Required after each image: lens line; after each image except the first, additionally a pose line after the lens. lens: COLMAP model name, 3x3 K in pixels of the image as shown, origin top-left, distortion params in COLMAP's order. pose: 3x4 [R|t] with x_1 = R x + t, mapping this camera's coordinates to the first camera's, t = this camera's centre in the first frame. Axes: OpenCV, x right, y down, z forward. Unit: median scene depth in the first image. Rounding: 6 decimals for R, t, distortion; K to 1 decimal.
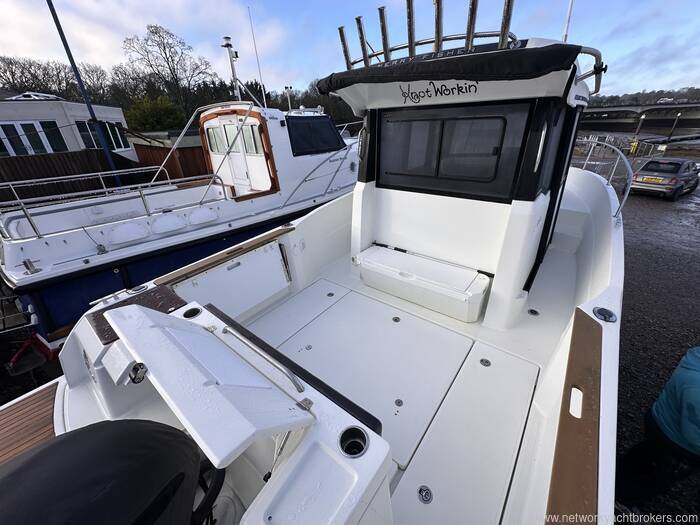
lens RADIAL K [[278.2, 0, 350.2], [0, 278.2, 262.2], [0, 0, 1]] dist [-0.001013, -0.000293]
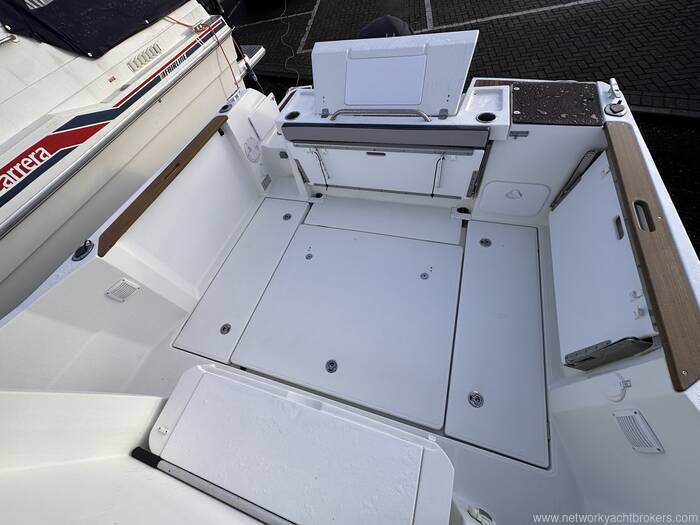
lens RADIAL K [[278.2, 0, 350.2], [0, 278.2, 261.5], [0, 0, 1]] dist [-0.001013, -0.000293]
pose [[-0.910177, 0.412265, -0.040178, 0.048149], [0.006856, 0.111976, 0.993687, -0.392836], [0.414162, 0.904156, -0.104745, 0.760822]]
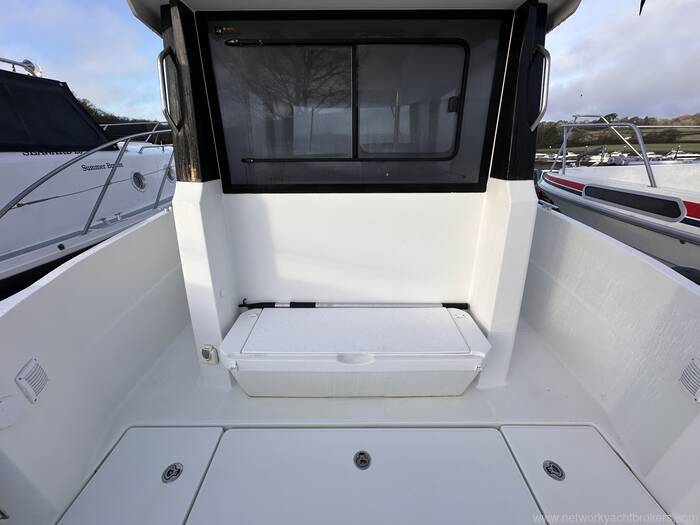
lens RADIAL K [[278.2, 0, 351.6], [0, 278.2, 261.2], [0, 0, 1]] dist [-0.001013, -0.000293]
pose [[0.778653, -0.210449, 0.591109, -0.043837], [0.262321, 0.964979, -0.001993, -0.100589], [-0.569988, 0.156612, 0.806589, 0.516509]]
